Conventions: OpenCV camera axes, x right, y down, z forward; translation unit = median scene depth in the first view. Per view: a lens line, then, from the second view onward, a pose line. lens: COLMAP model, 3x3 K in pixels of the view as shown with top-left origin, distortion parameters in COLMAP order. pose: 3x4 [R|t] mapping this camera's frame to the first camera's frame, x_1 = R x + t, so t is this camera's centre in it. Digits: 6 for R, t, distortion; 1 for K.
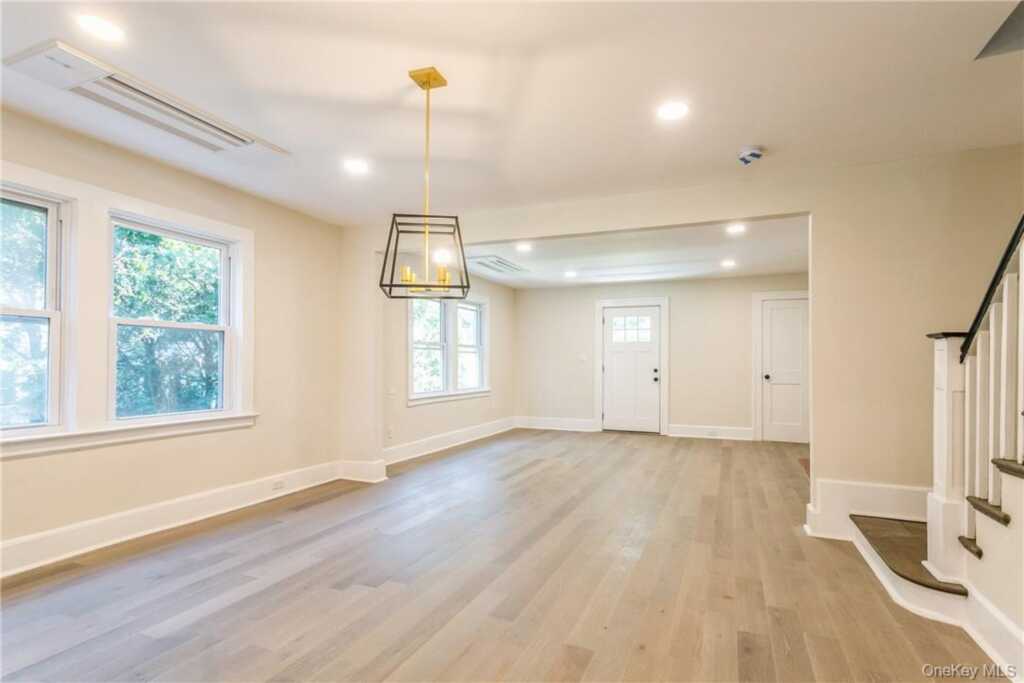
lens RADIAL K [[482.7, 0, 512.0], [0, 482.7, 341.5], [0, 0, 1]] dist [0.002107, 0.000406]
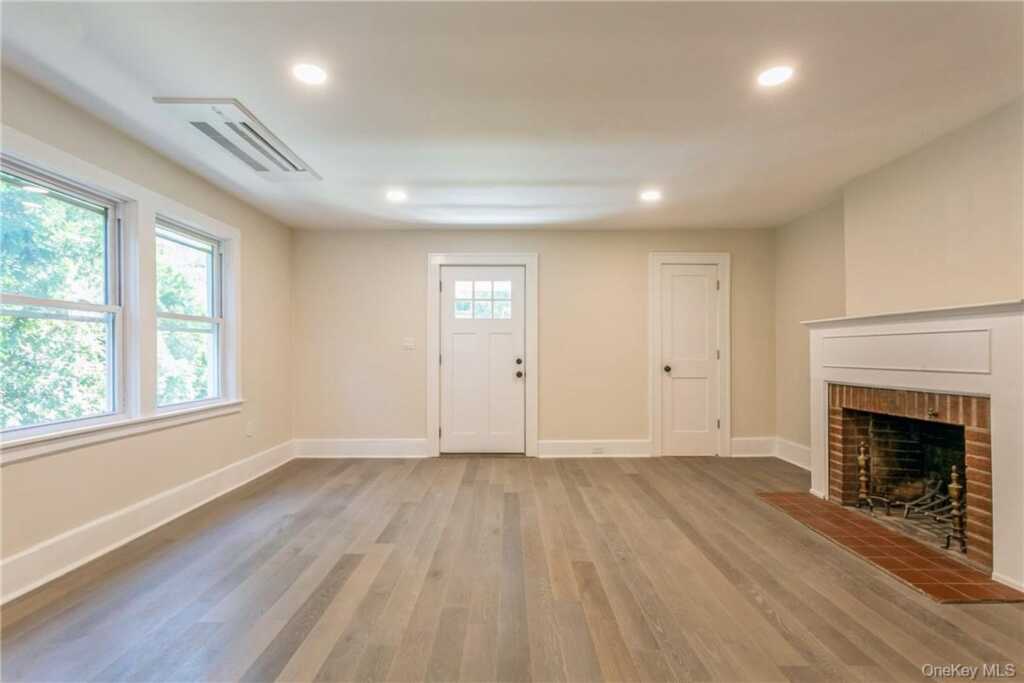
lens RADIAL K [[498.8, 0, 511.3], [0, 498.8, 346.3], [0, 0, 1]] dist [0.000506, 0.000233]
pose [[0.916777, 0.000580, 0.399398, 0.008726], [-0.014024, 0.999429, 0.030738, 0.017906], [-0.399152, -0.033781, 0.916262, 0.371699]]
